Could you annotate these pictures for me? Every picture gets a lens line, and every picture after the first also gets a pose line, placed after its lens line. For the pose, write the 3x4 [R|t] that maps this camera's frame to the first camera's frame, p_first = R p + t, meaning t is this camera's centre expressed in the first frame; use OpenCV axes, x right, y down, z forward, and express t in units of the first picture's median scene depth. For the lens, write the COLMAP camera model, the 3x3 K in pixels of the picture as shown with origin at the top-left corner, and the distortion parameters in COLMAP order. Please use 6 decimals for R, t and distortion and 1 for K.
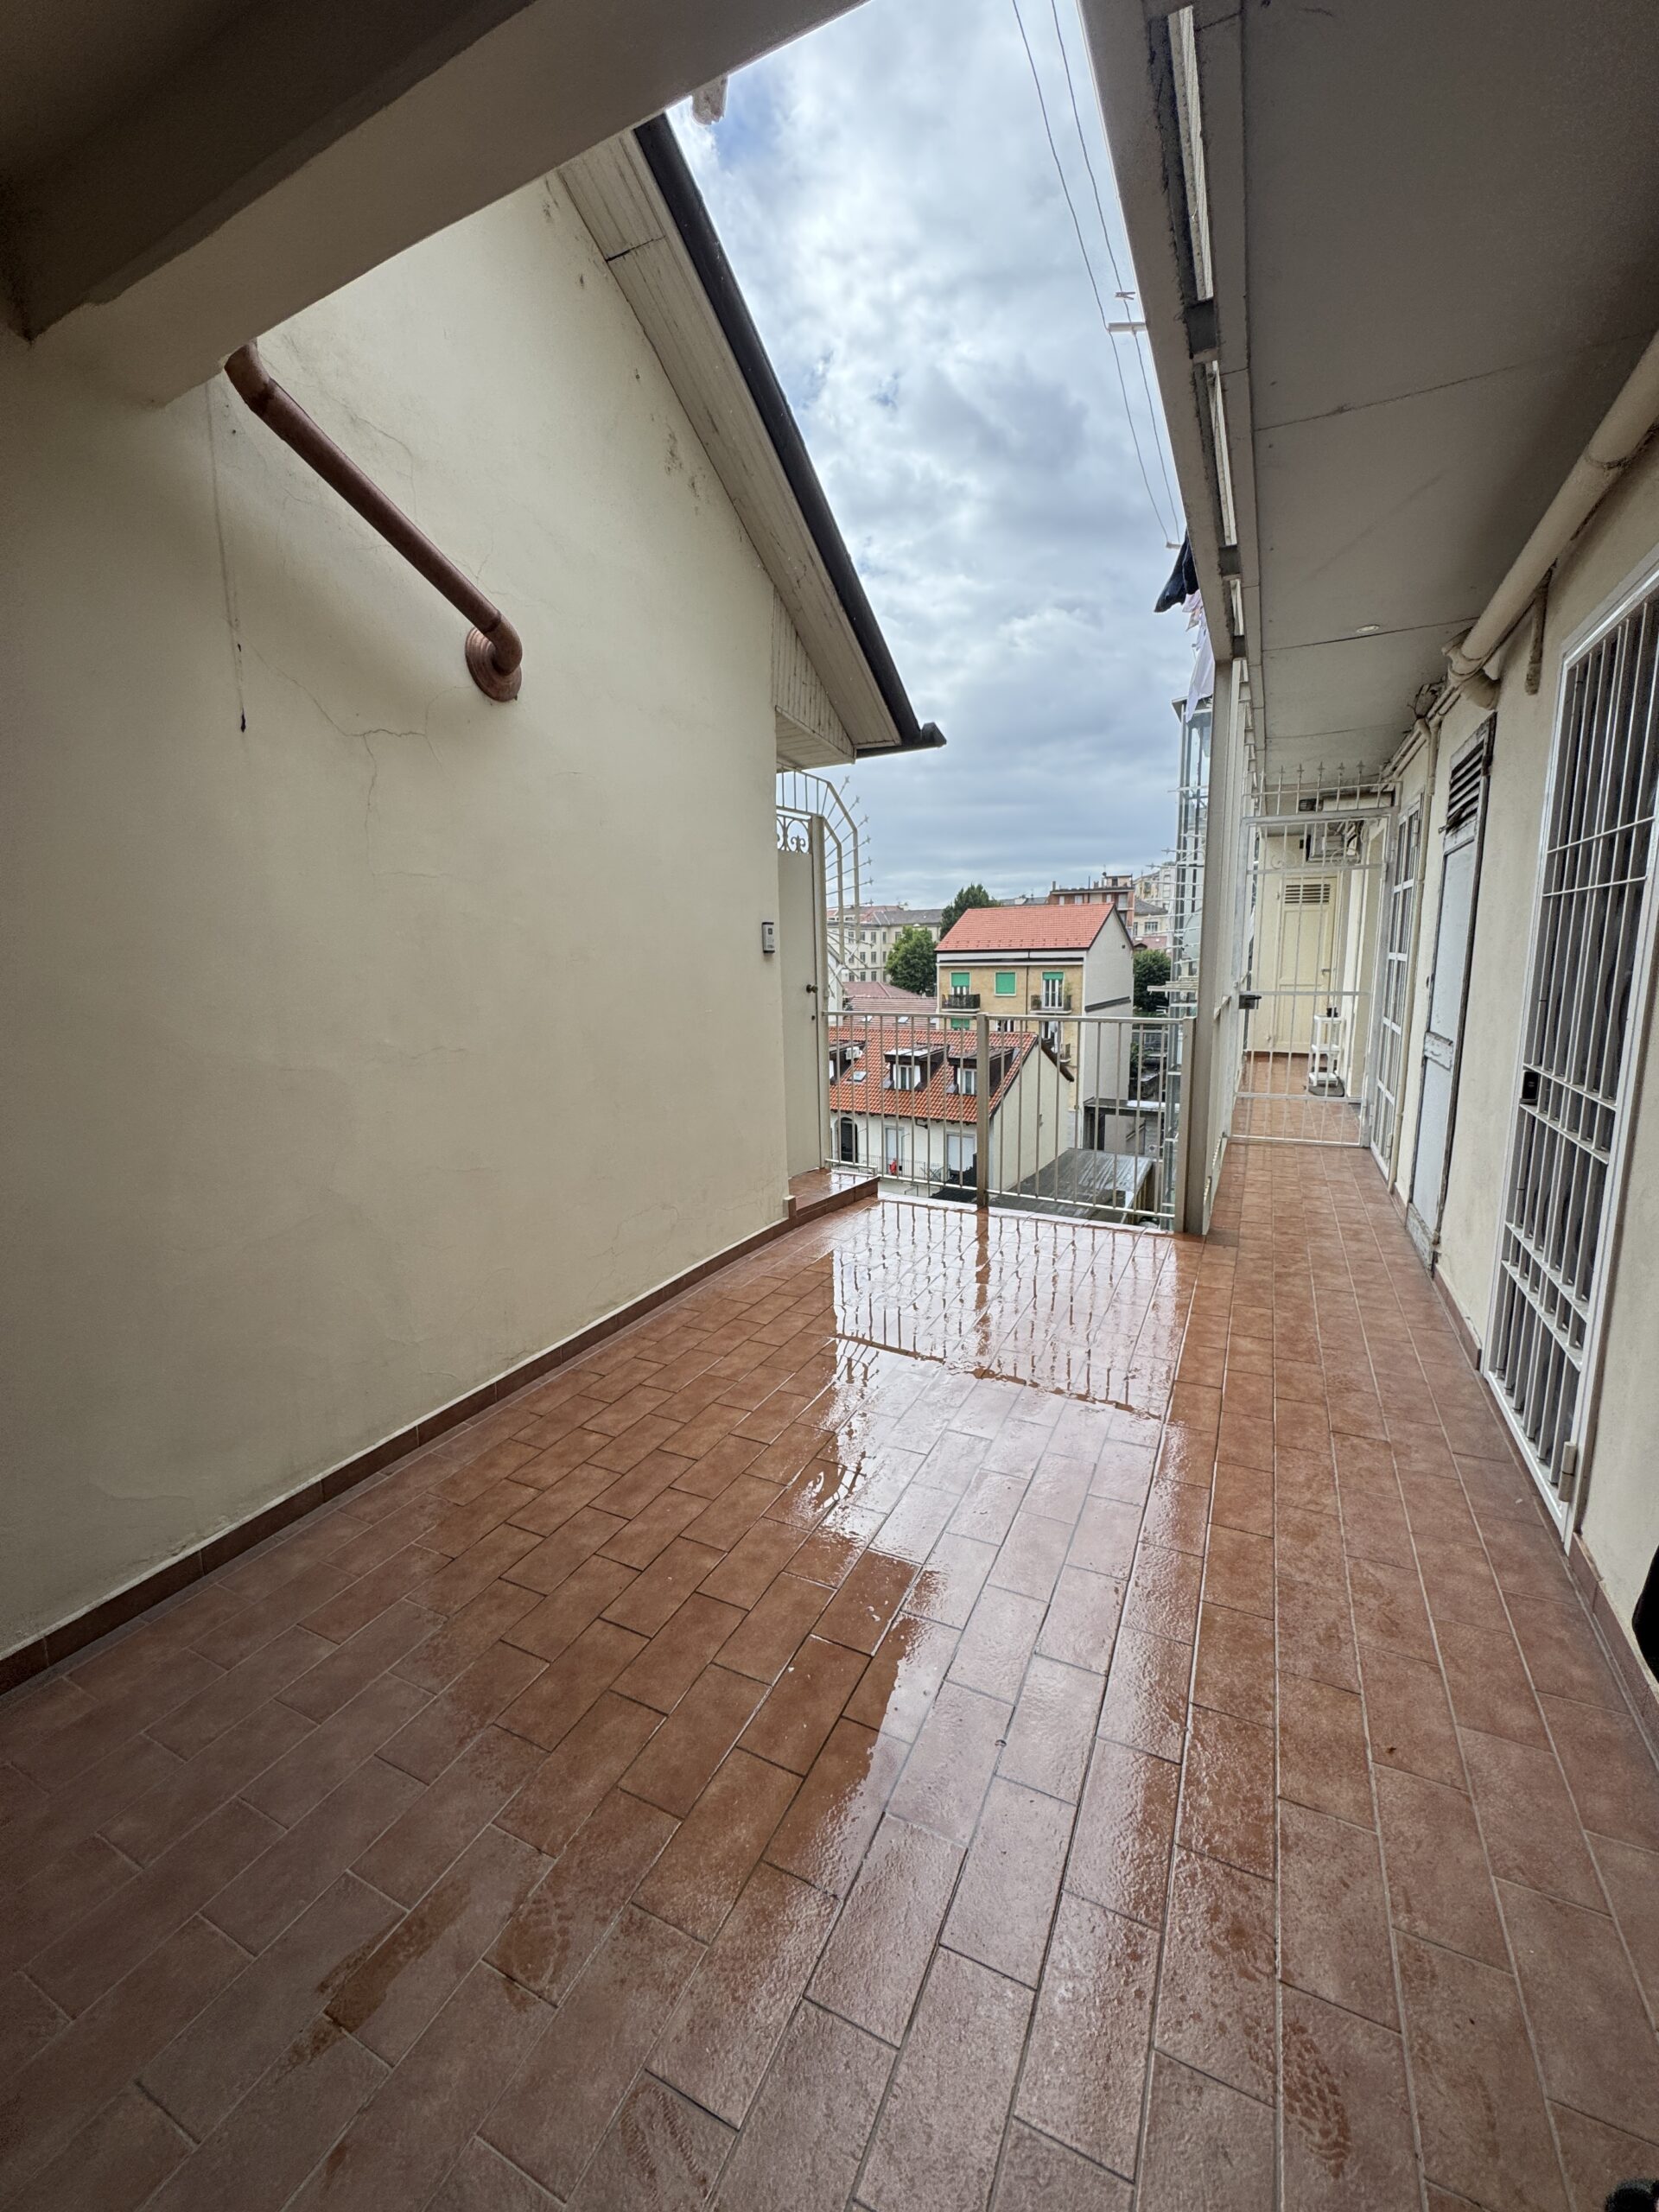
lens RADIAL K [[883.3, 0, 824.1], [0, 883.3, 1103.8], [0, 0, 1]] dist [-0.002496, 0.000416]
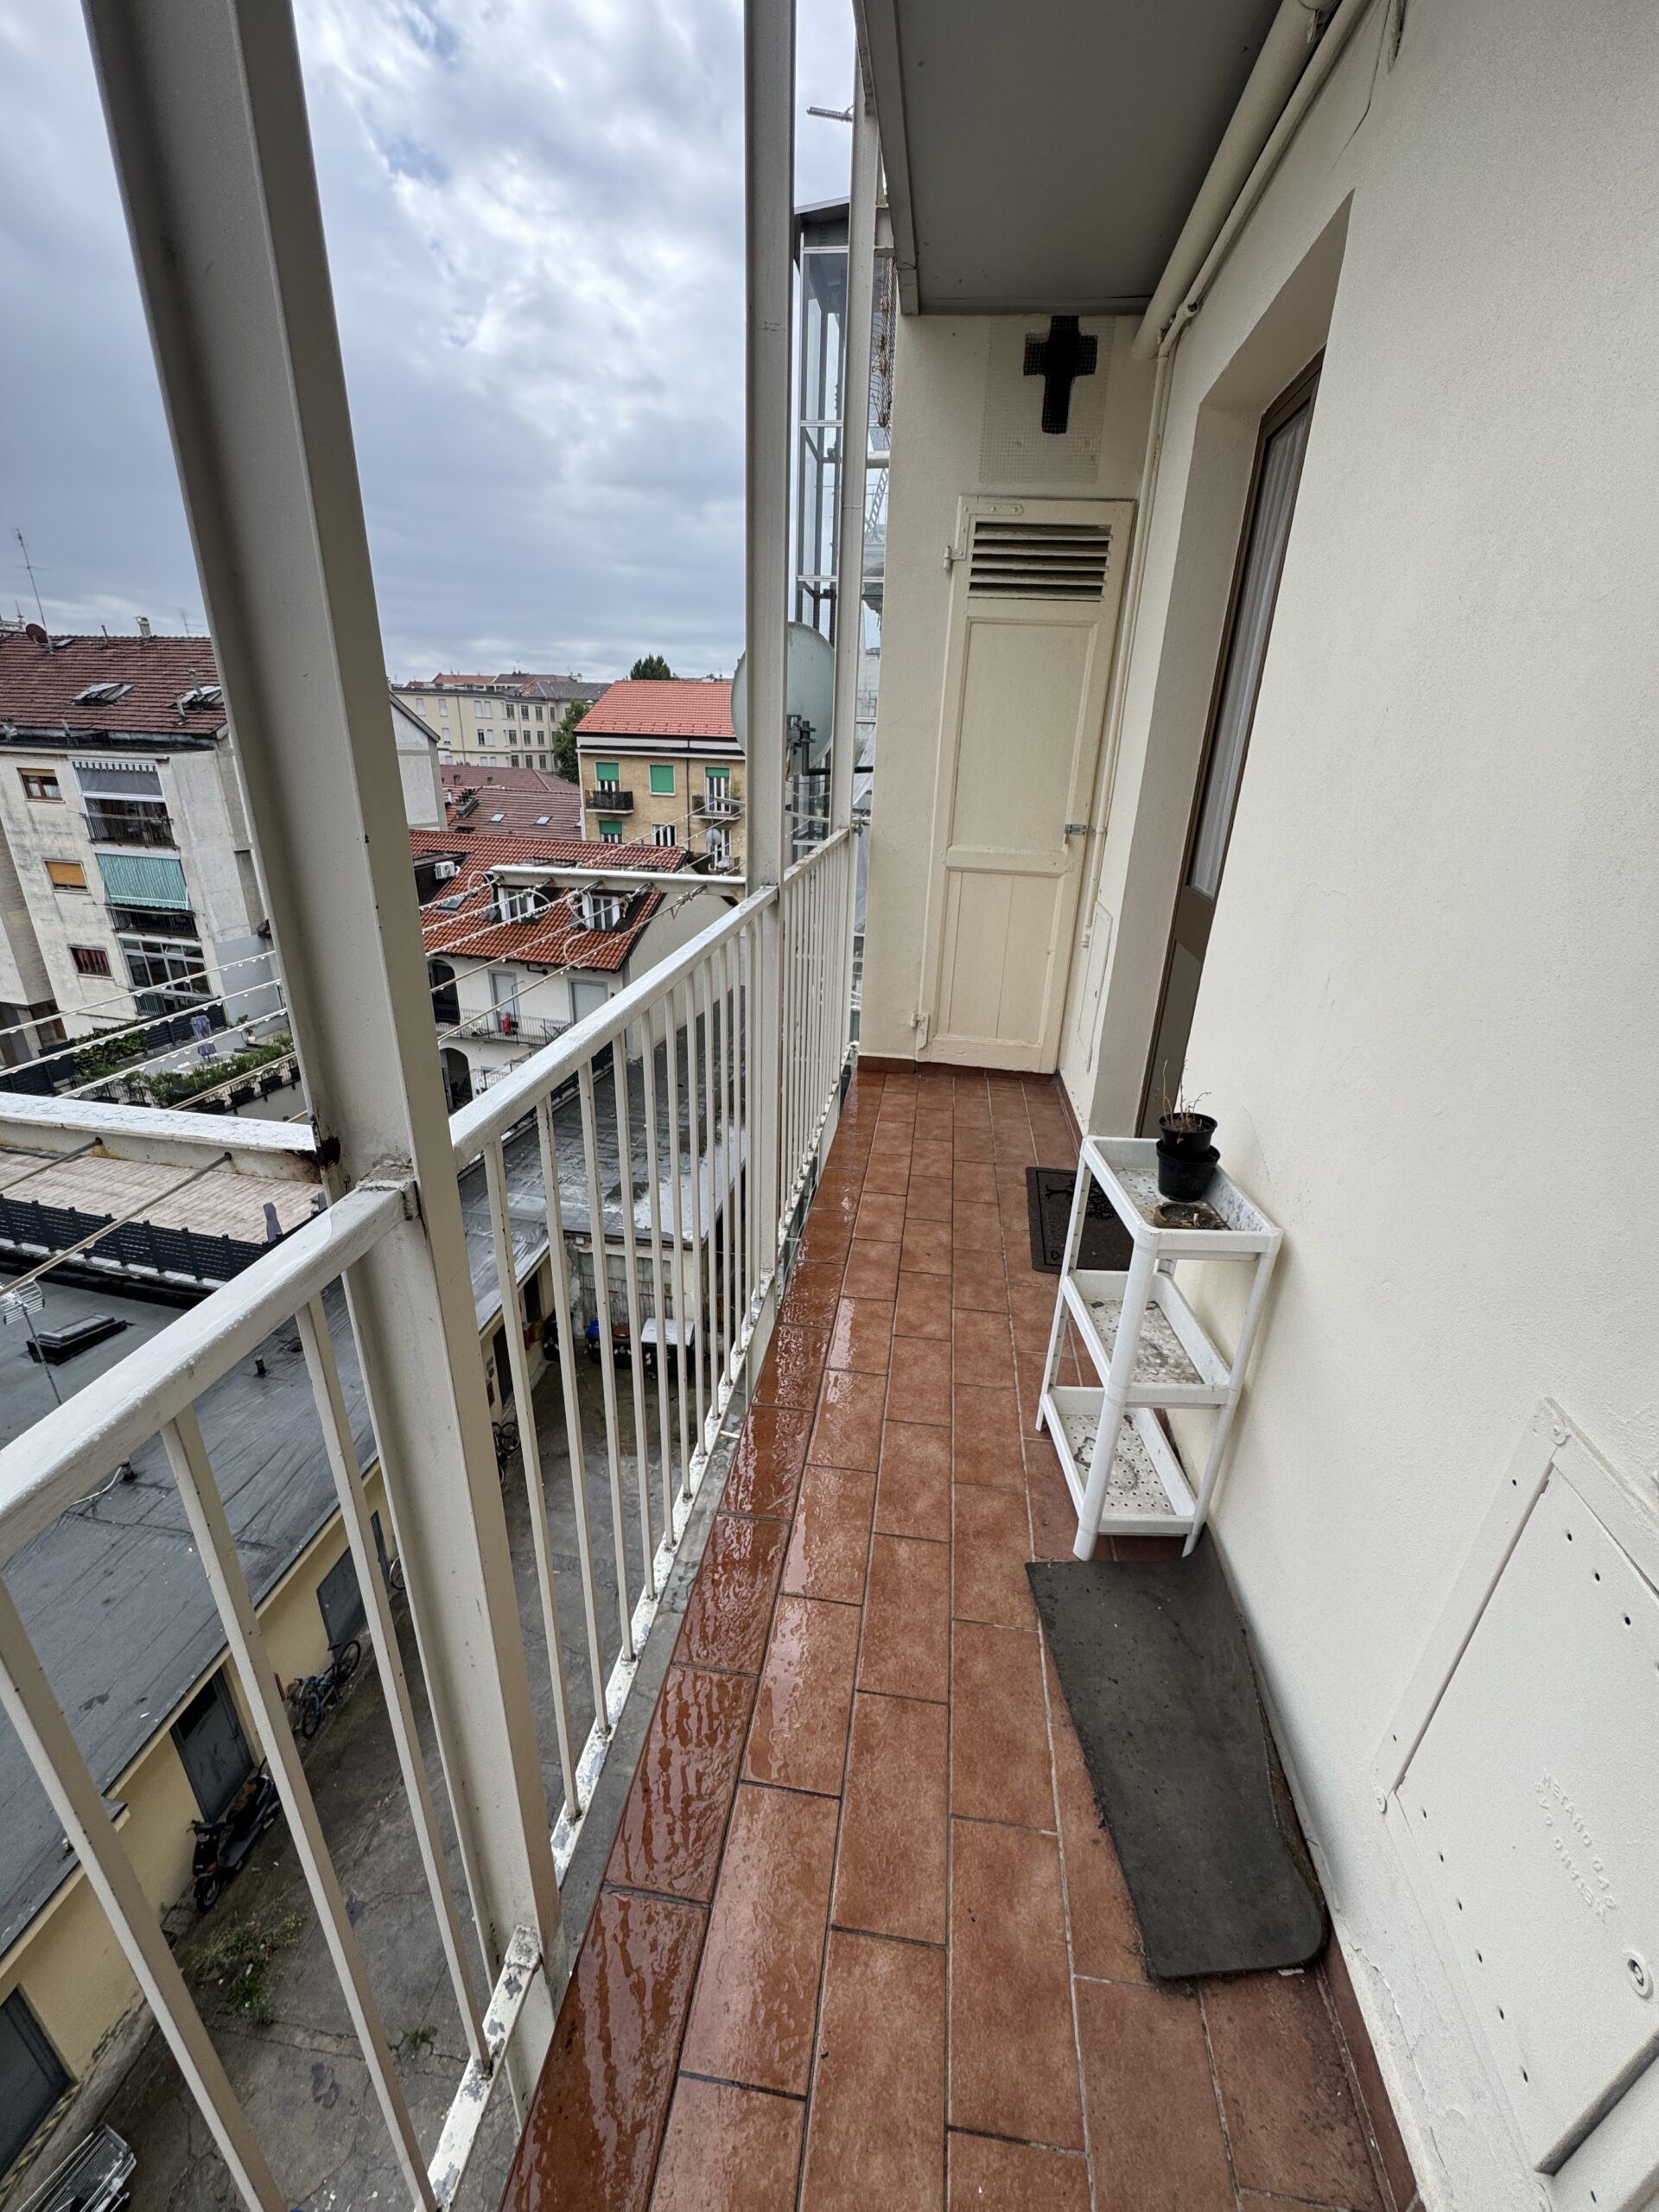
lens RADIAL K [[883.3, 0, 831.9], [0, 883.3, 1110.7], [0, 0, 1]] dist [-0.002496, 0.000416]
pose [[0.944467, -0.074155, 0.320129, 0.069974], [-0.000133, 0.974118, 0.226039, -0.022601], [-0.328605, -0.213529, 0.920013, 0.133089]]
